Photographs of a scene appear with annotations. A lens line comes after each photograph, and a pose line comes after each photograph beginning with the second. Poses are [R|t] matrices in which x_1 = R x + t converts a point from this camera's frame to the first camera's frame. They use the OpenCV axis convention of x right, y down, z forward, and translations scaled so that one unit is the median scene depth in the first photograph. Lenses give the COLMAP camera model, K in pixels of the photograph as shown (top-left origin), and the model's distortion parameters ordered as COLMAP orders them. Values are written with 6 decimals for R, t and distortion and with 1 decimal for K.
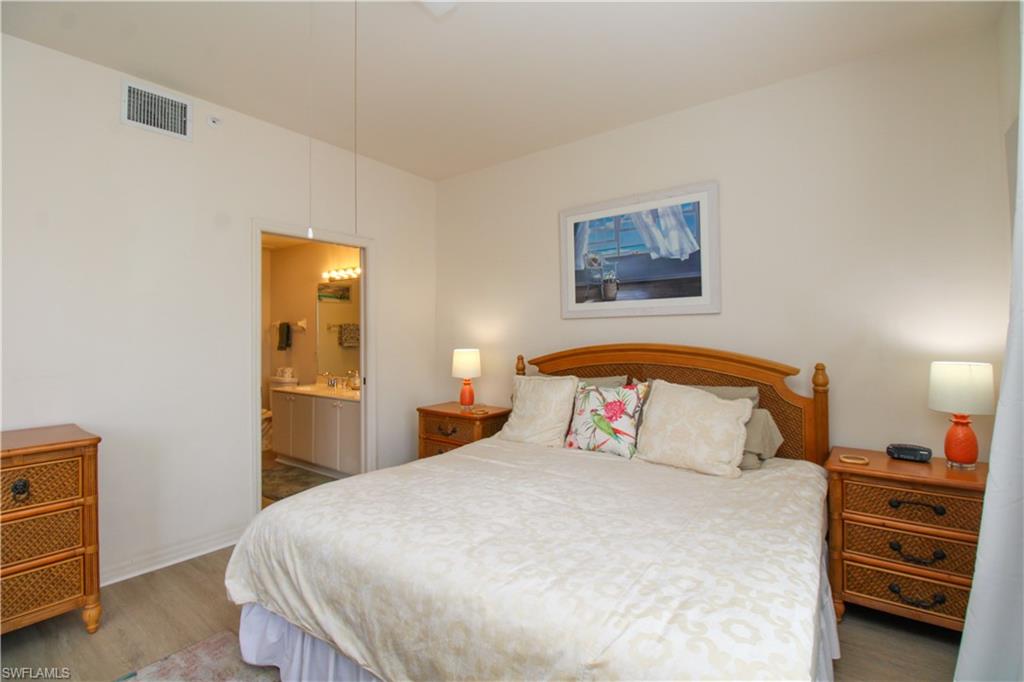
lens RADIAL K [[473.0, 0, 511.0], [0, 473.0, 322.8], [0, 0, 1]] dist [0.010507, -0.014769]
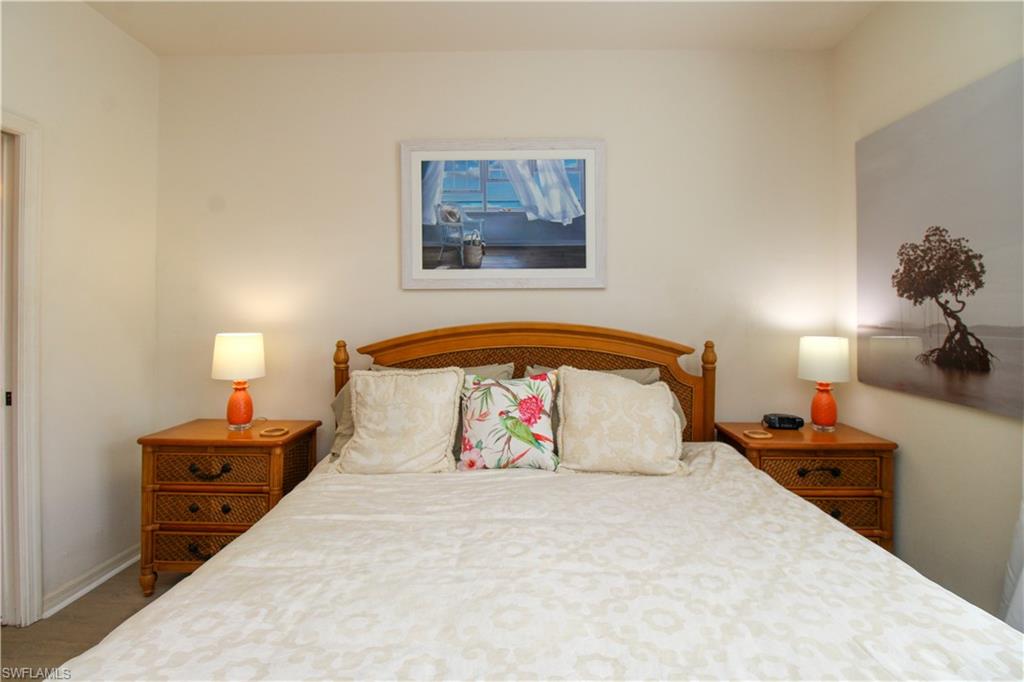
lens RADIAL K [[486.7, 0, 518.1], [0, 486.7, 310.9], [0, 0, 1]] dist [0.011986, -0.024121]
pose [[0.803631, 0.014942, 0.594940, -0.228054], [-0.019074, 0.999818, 0.000654, 0.024195], [-0.594822, -0.011873, 0.803770, 0.341246]]
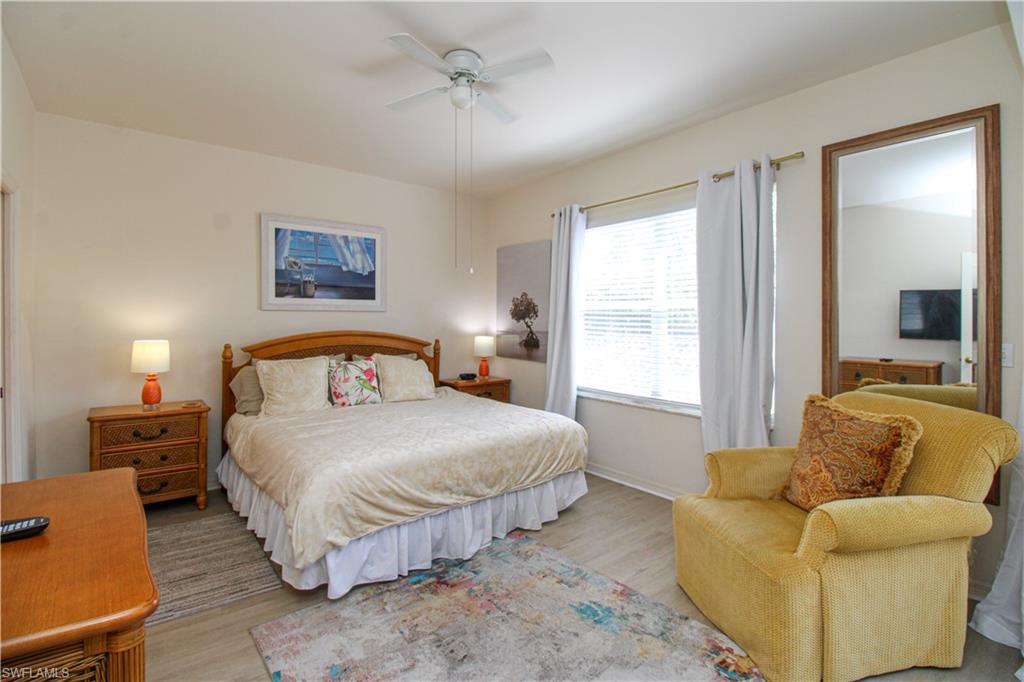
lens RADIAL K [[473.0, 0, 511.0], [0, 473.0, 322.8], [0, 0, 1]] dist [0.010507, -0.014769]
pose [[0.239394, 0.006203, 0.970903, -0.988412], [-0.026797, 0.999641, 0.000221, 0.006672], [-0.970553, -0.026070, 0.239475, 0.182603]]
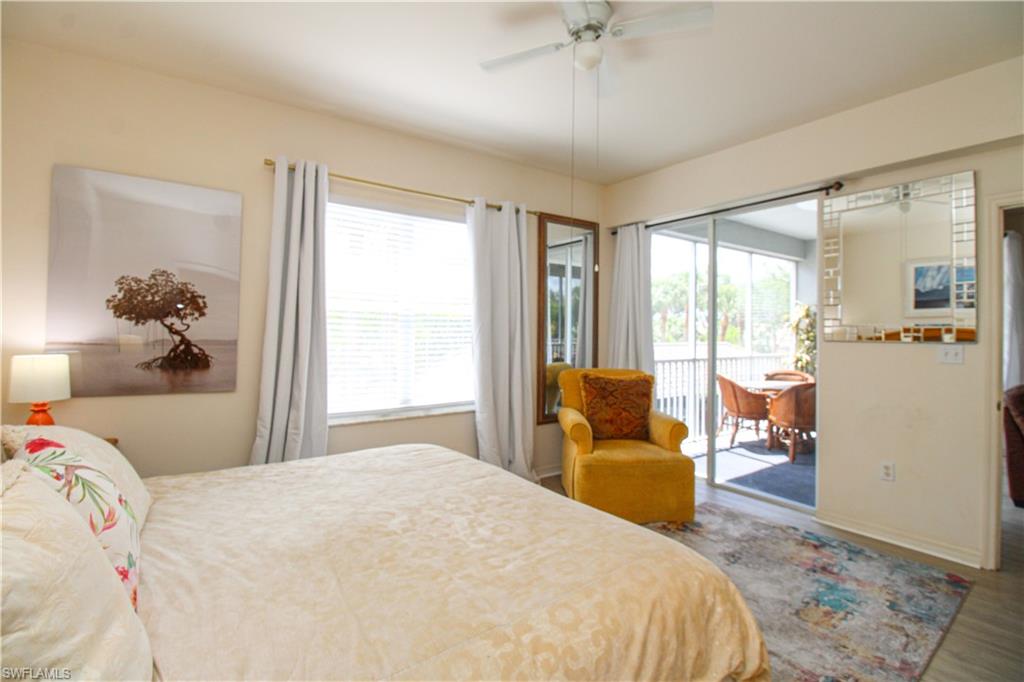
lens RADIAL K [[473.0, 0, 511.0], [0, 473.0, 322.8], [0, 0, 1]] dist [0.010507, -0.014769]
pose [[-0.954613, 0.002045, 0.297843, -0.281979], [-0.008996, 0.999322, -0.035695, 0.026060], [-0.297714, -0.036754, -0.953947, 1.178415]]
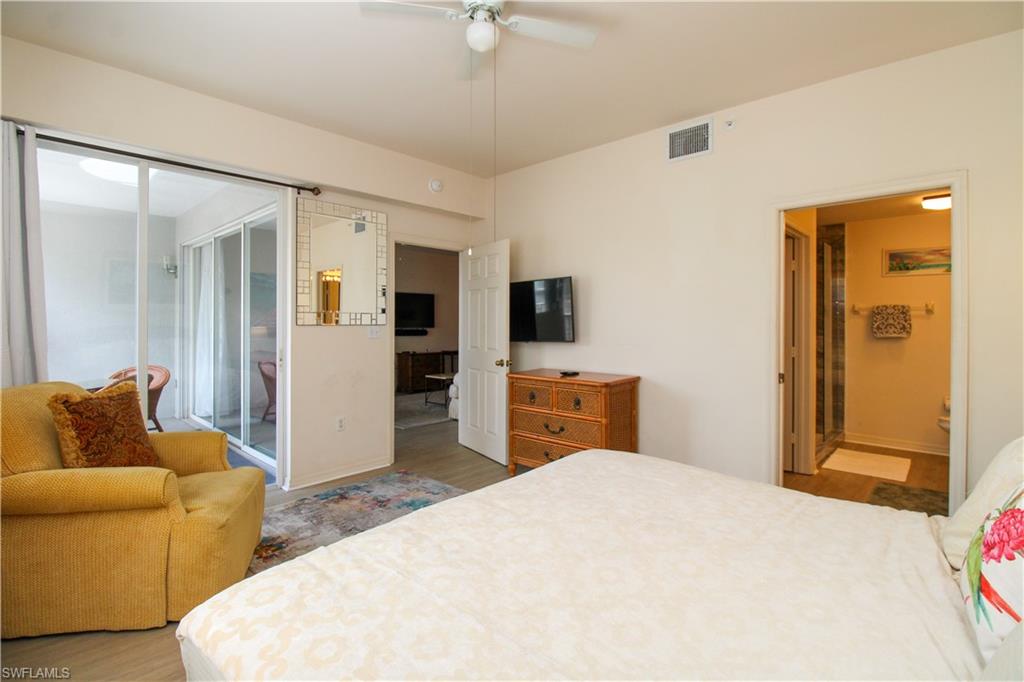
lens RADIAL K [[484.4, 0, 514.2], [0, 484.4, 321.7], [0, 0, 1]] dist [0.000041, -0.017604]
pose [[-0.103412, 0.007611, -0.994610, 0.530369], [0.017878, 0.999823, 0.005792, 0.016896], [0.994478, -0.017183, -0.103530, 0.594347]]
